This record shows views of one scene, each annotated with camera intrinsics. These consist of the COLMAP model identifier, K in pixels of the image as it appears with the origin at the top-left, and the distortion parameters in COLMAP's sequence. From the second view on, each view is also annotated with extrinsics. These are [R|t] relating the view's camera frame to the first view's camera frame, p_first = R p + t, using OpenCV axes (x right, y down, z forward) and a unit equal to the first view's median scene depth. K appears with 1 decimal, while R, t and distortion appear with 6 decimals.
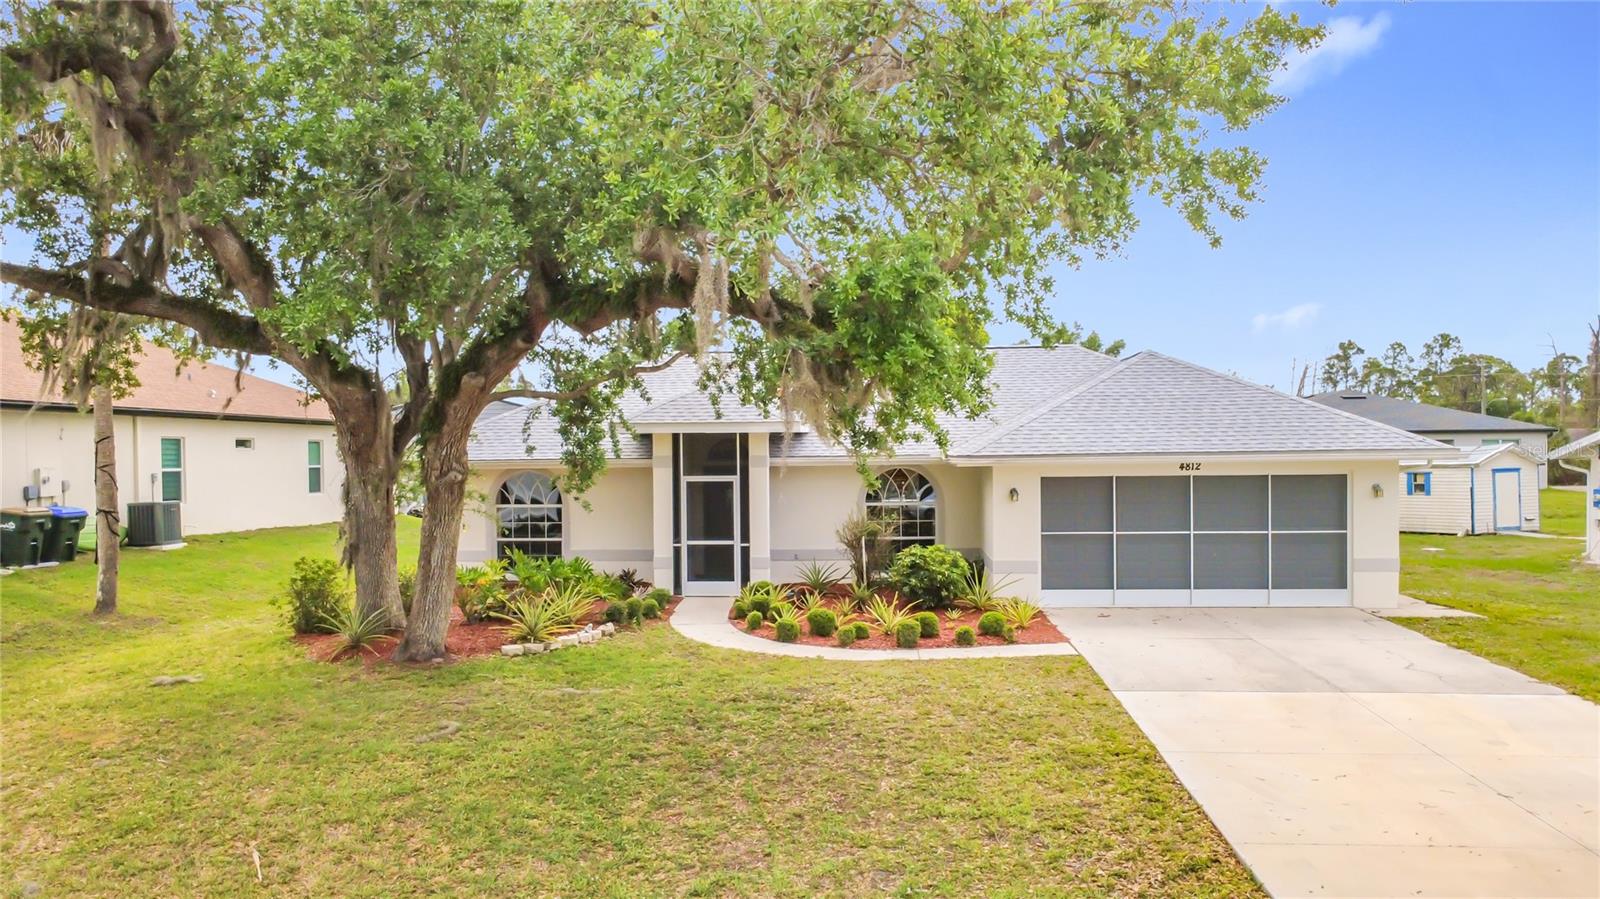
lens RADIAL K [[1187.0, 0, 802.2], [0, 1187.0, 453.9], [0, 0, 1]] dist [-0.003040, -0.001016]
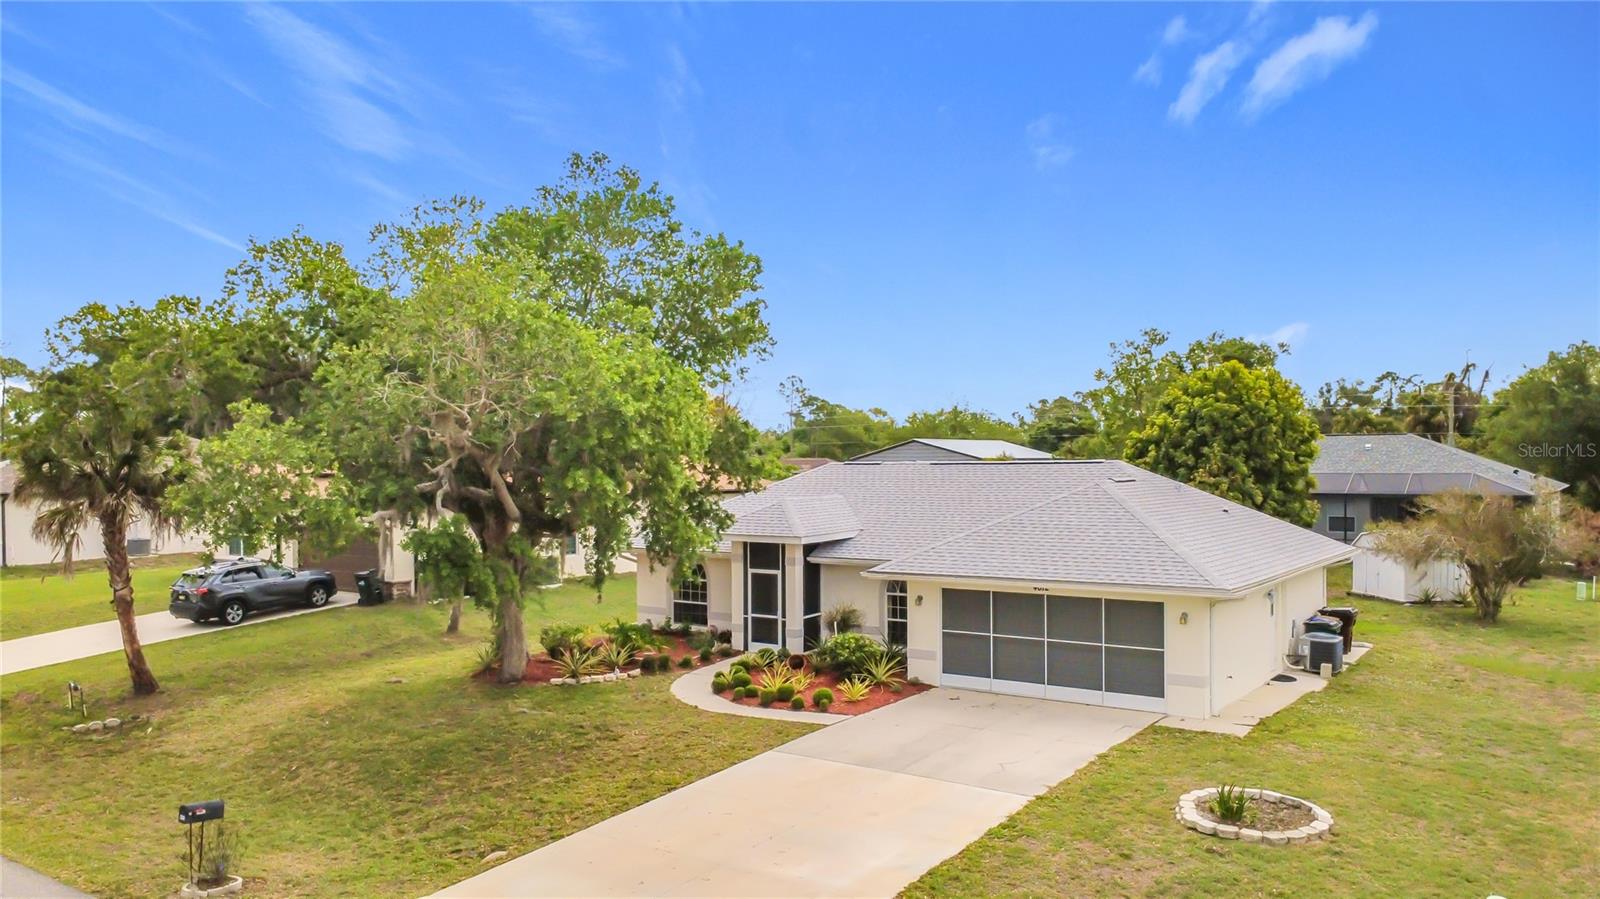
lens RADIAL K [[1187.0, 0, 802.6], [0, 1187.0, 462.1], [0, 0, 1]] dist [-0.003040, -0.001016]
pose [[0.853914, 0.005787, -0.520382, 0.757937], [-0.002644, 0.999974, 0.006782, -0.129763], [0.520407, -0.004415, 0.853907, -0.210178]]
